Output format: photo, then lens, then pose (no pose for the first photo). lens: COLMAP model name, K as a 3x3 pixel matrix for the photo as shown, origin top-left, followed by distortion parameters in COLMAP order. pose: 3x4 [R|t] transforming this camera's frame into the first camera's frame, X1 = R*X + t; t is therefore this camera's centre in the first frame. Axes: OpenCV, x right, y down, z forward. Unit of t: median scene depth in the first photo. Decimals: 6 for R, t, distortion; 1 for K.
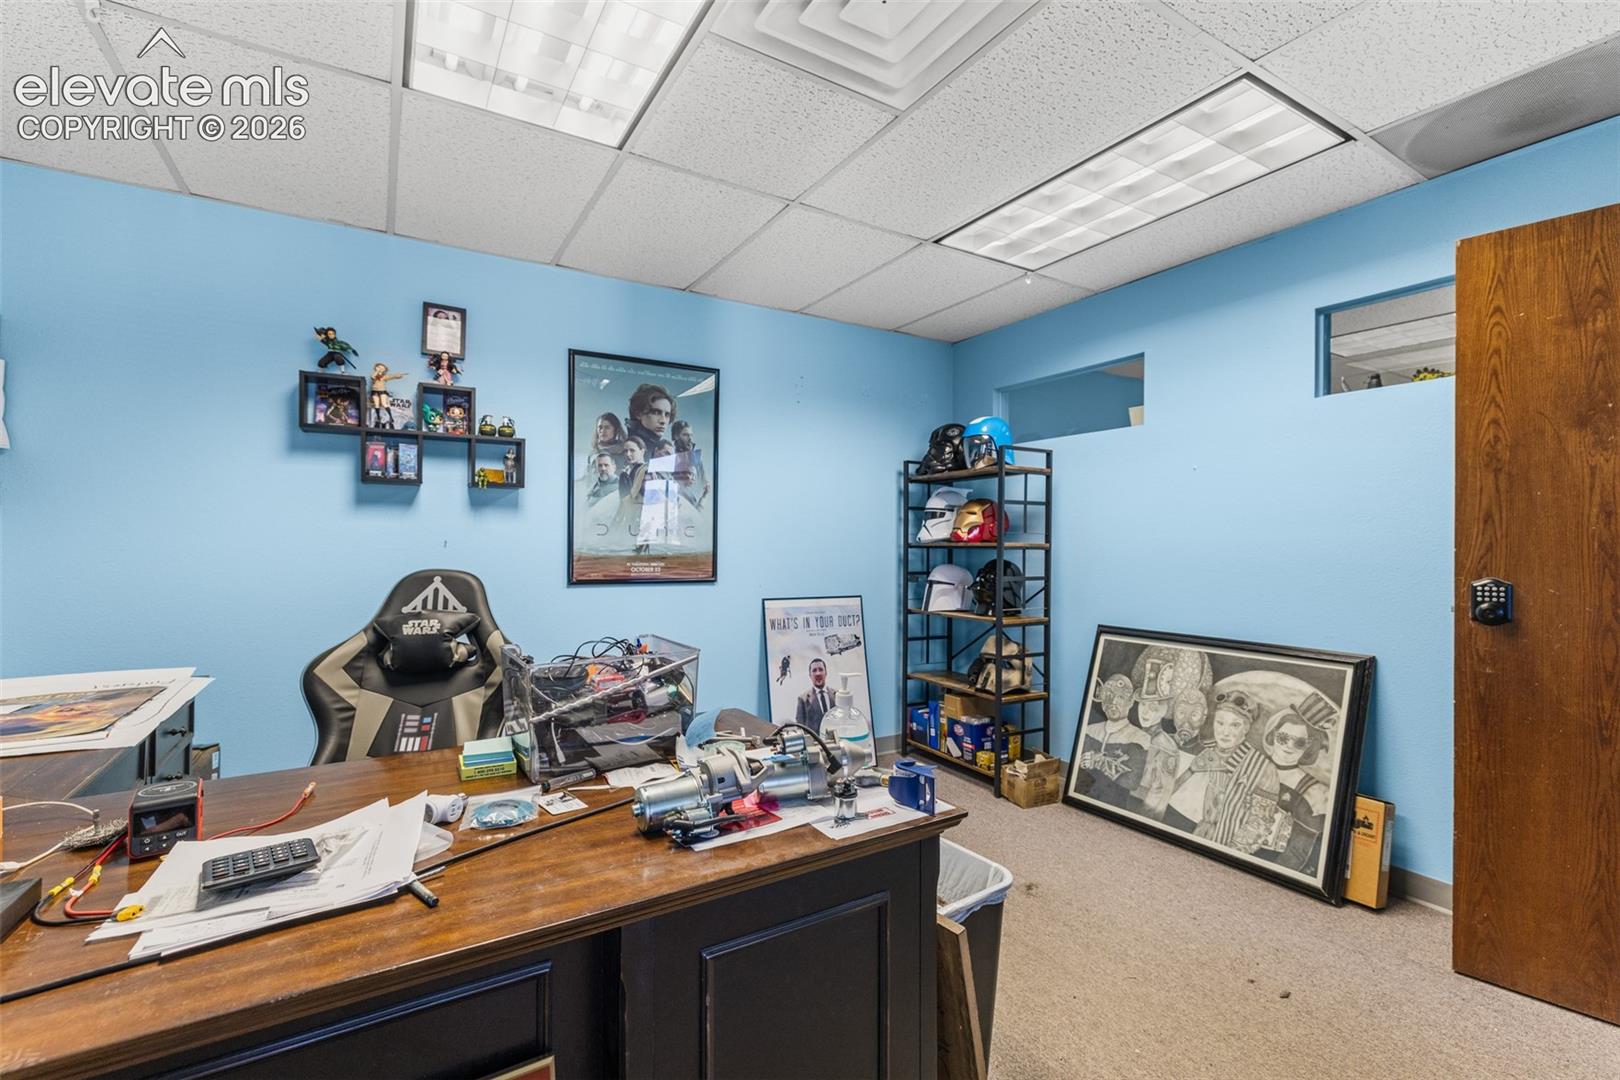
lens RADIAL K [[710.5, 0, 806.9], [0, 710.5, 545.9], [0, 0, 1]] dist [0.000266, 0.000640]
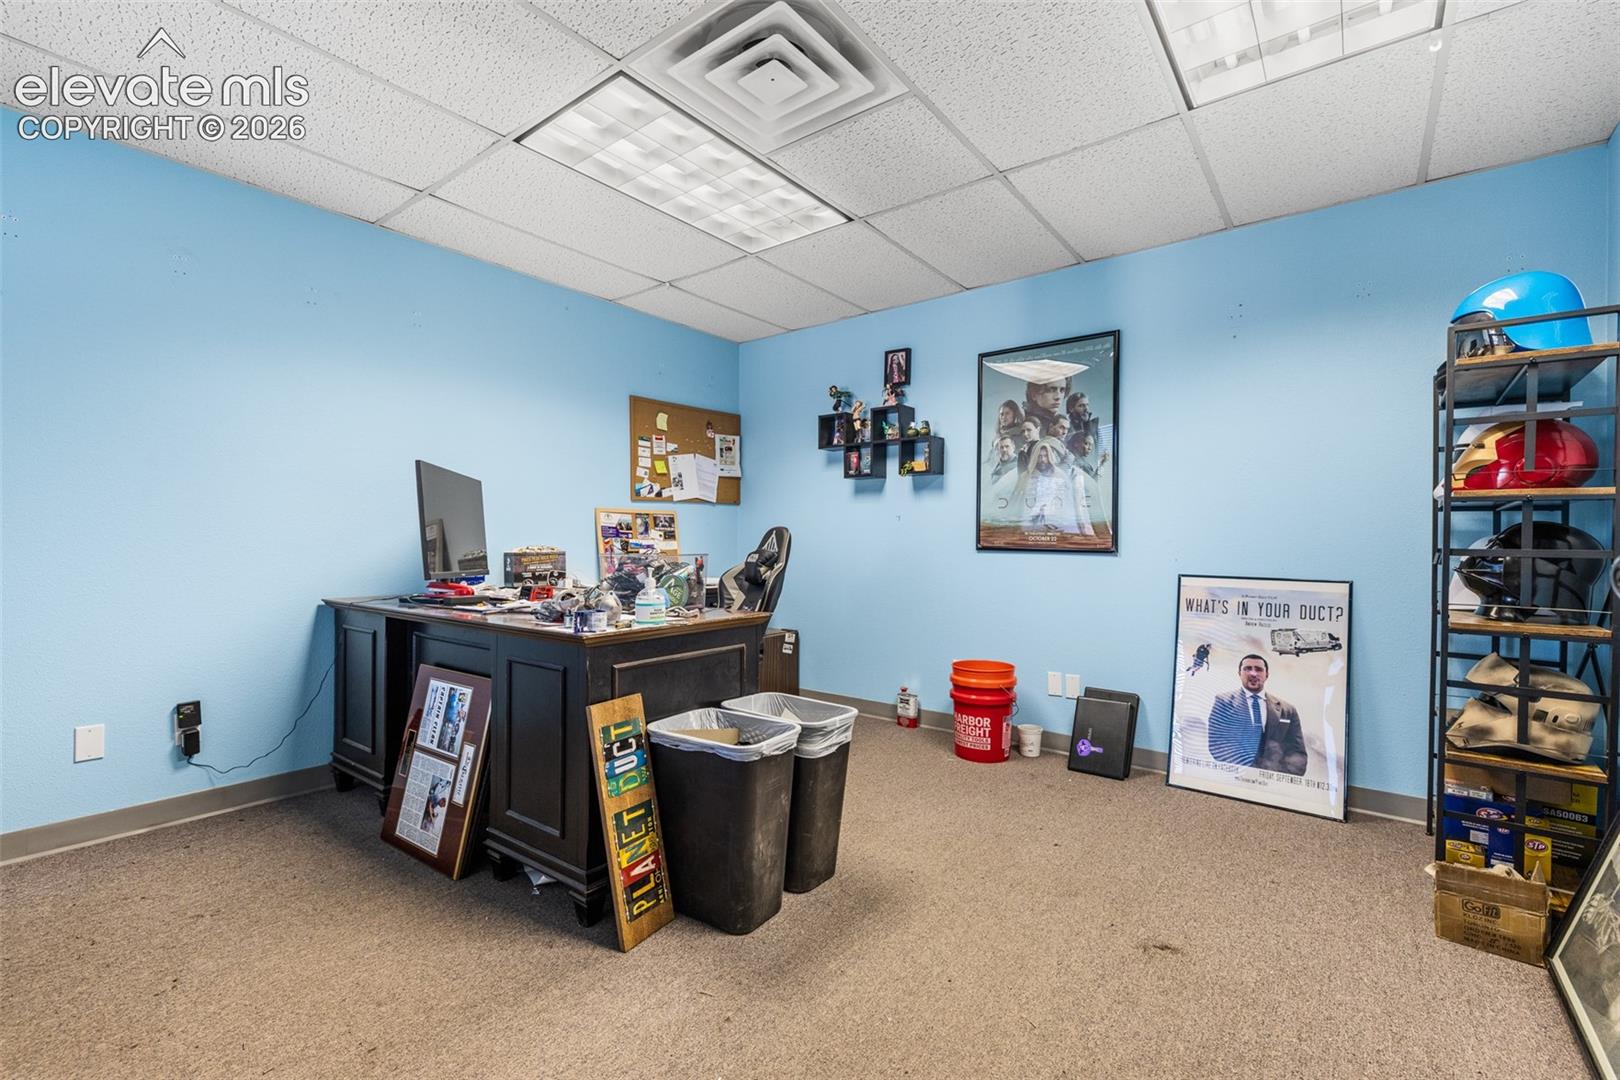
lens RADIAL K [[710.5, 0, 806.9], [0, 710.5, 545.9], [0, 0, 1]] dist [0.000266, 0.000640]
pose [[0.356076, 0.003531, -0.934450, 0.636331], [-0.008769, 0.999961, 0.000437, 0.045922], [0.934416, 0.008039, 0.356093, 0.278305]]
